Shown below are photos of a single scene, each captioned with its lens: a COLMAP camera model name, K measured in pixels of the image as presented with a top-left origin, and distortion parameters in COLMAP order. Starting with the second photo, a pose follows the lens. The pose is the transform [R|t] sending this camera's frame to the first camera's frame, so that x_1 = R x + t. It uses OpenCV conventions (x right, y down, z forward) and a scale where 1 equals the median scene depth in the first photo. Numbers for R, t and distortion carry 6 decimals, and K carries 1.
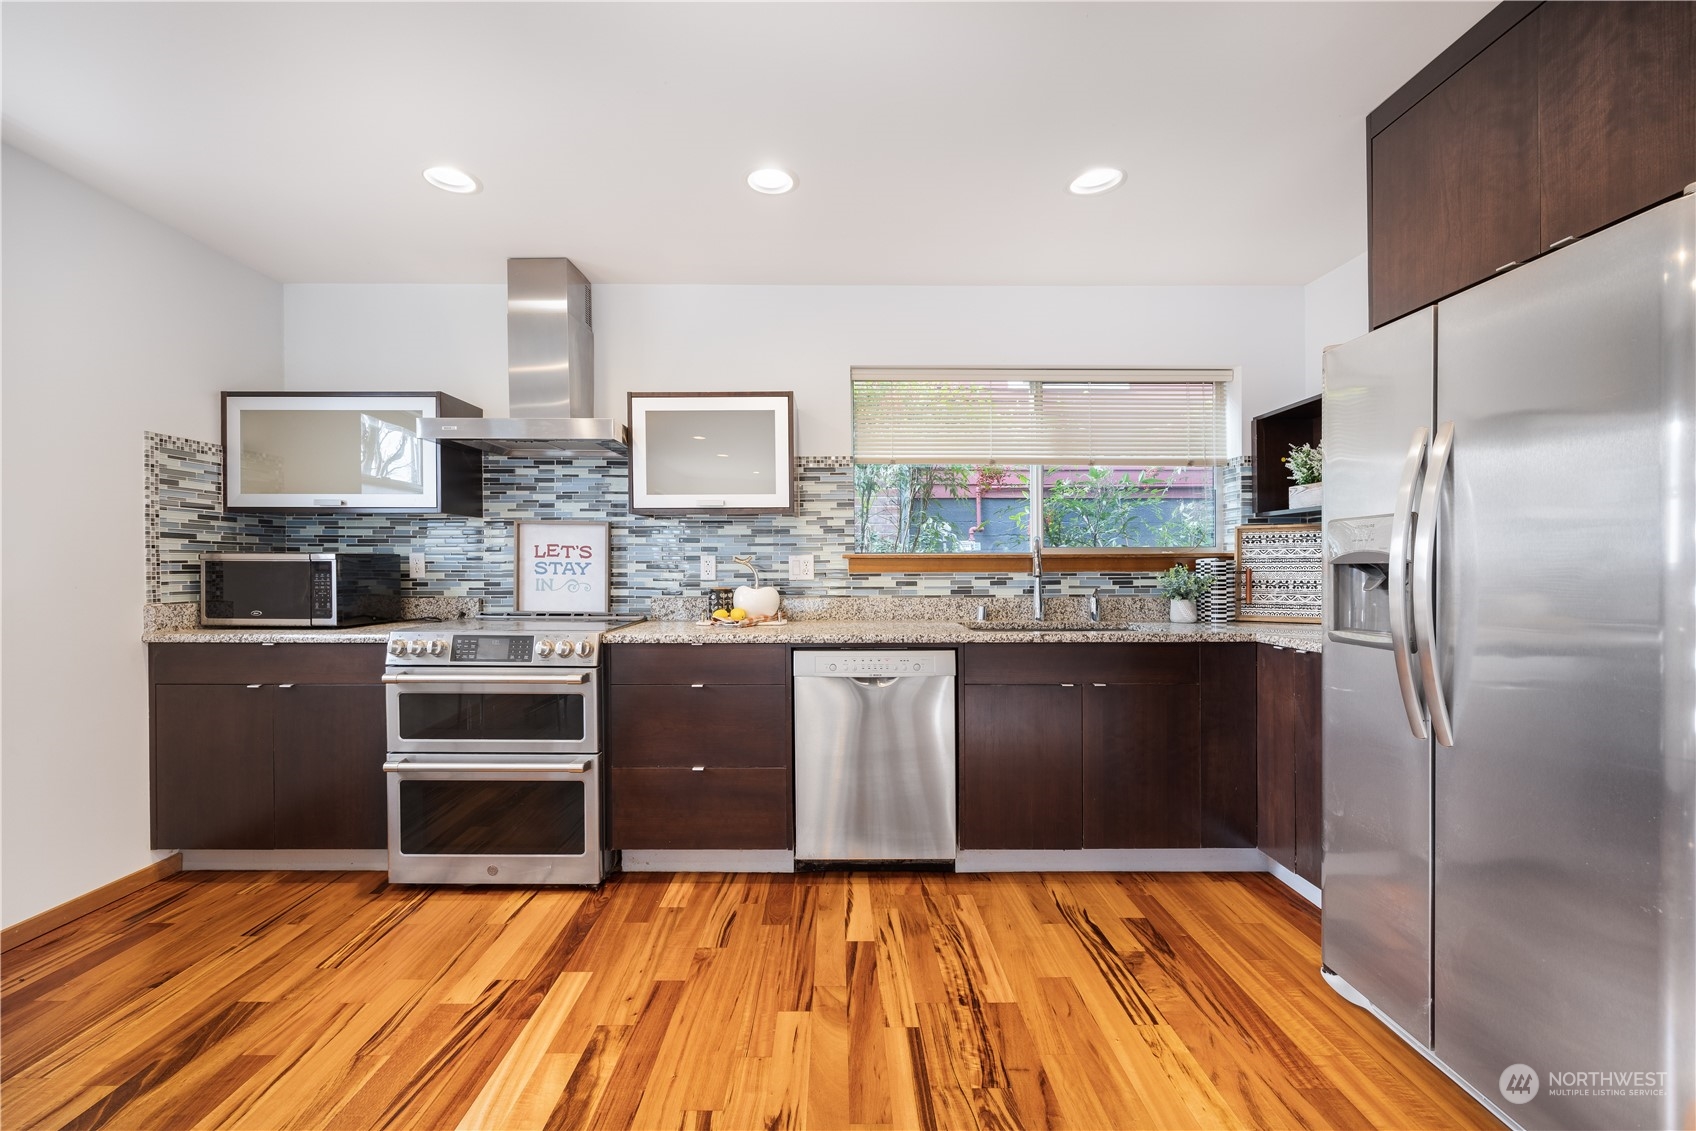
lens RADIAL K [[679.8, 0, 848.0], [0, 679.8, 565.5], [0, 0, 1]] dist [0.000392, 0.000548]
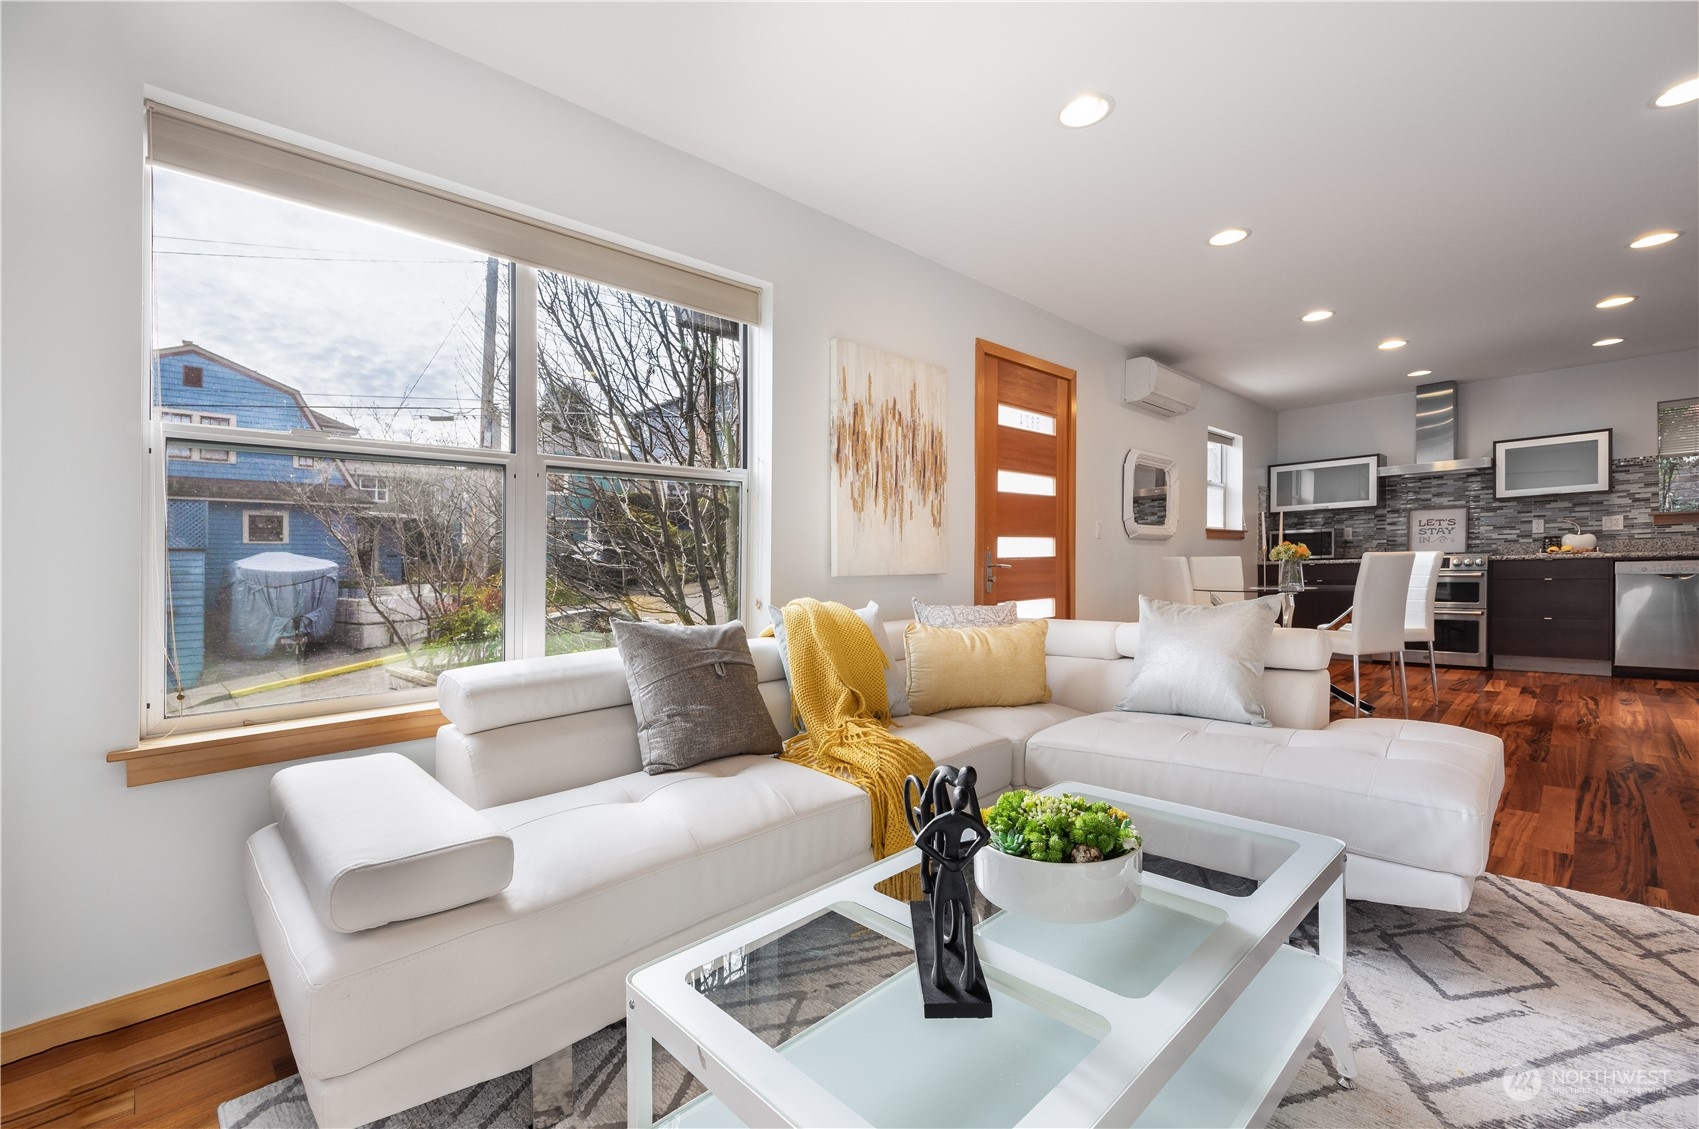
lens RADIAL K [[709.0, 0, 849.0], [0, 709.0, 601.0], [0, 0, 1]] dist [0.000311, 0.000734]
pose [[0.690233, 0.014830, -0.723435, -0.103362], [0.026869, 0.998575, 0.046106, 0.069358], [0.723088, -0.051262, 0.688851, -1.759320]]
